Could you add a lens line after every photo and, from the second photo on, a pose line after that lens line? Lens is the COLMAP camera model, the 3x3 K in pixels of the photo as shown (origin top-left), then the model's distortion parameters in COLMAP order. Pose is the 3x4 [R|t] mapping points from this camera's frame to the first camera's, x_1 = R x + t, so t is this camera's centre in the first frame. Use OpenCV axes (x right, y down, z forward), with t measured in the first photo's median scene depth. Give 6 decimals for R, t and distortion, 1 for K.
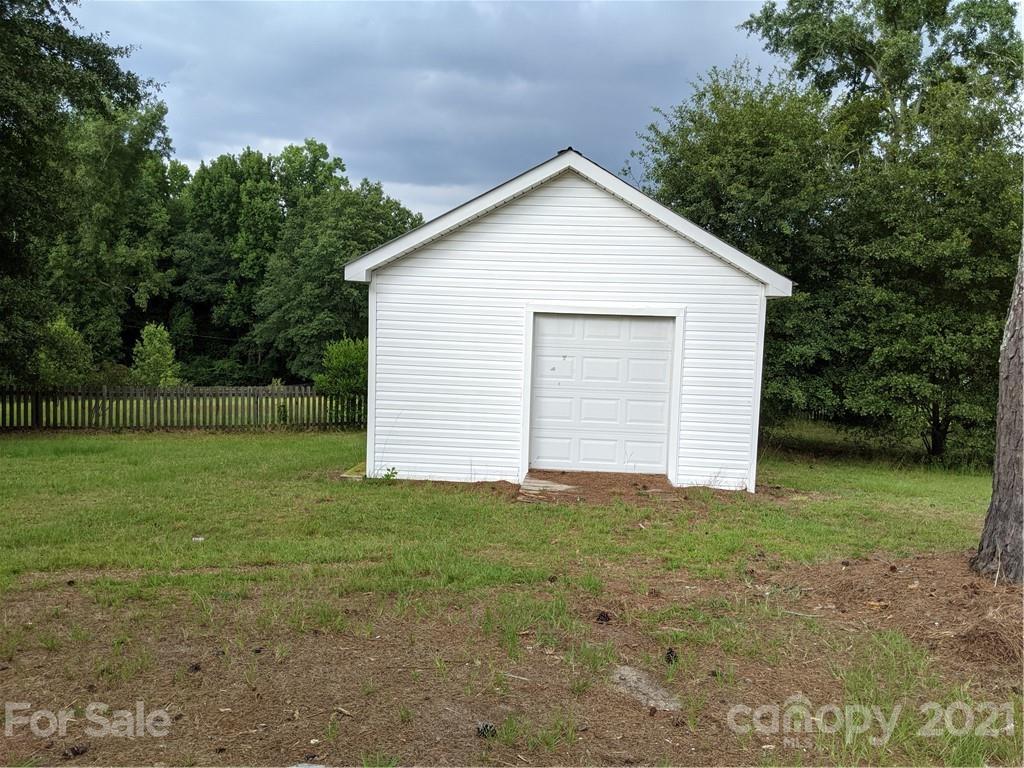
lens RADIAL K [[825.3, 0, 516.7], [0, 825.3, 377.3], [0, 0, 1]] dist [0.084675, -0.131135]
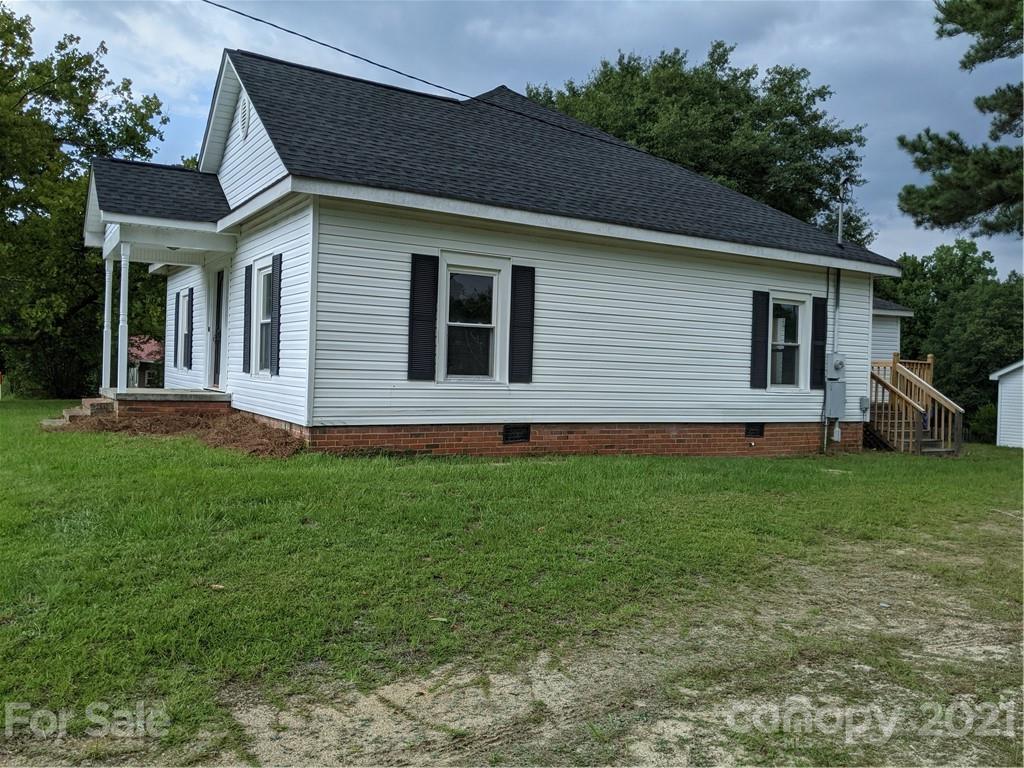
lens RADIAL K [[825.3, 0, 516.7], [0, 825.3, 377.3], [0, 0, 1]] dist [0.084675, -0.131135]
pose [[0.751529, -0.002858, -0.659694, 0.061729], [-0.054428, 0.996313, -0.066322, 0.019312], [0.657451, 0.085749, 0.748602, -0.289884]]
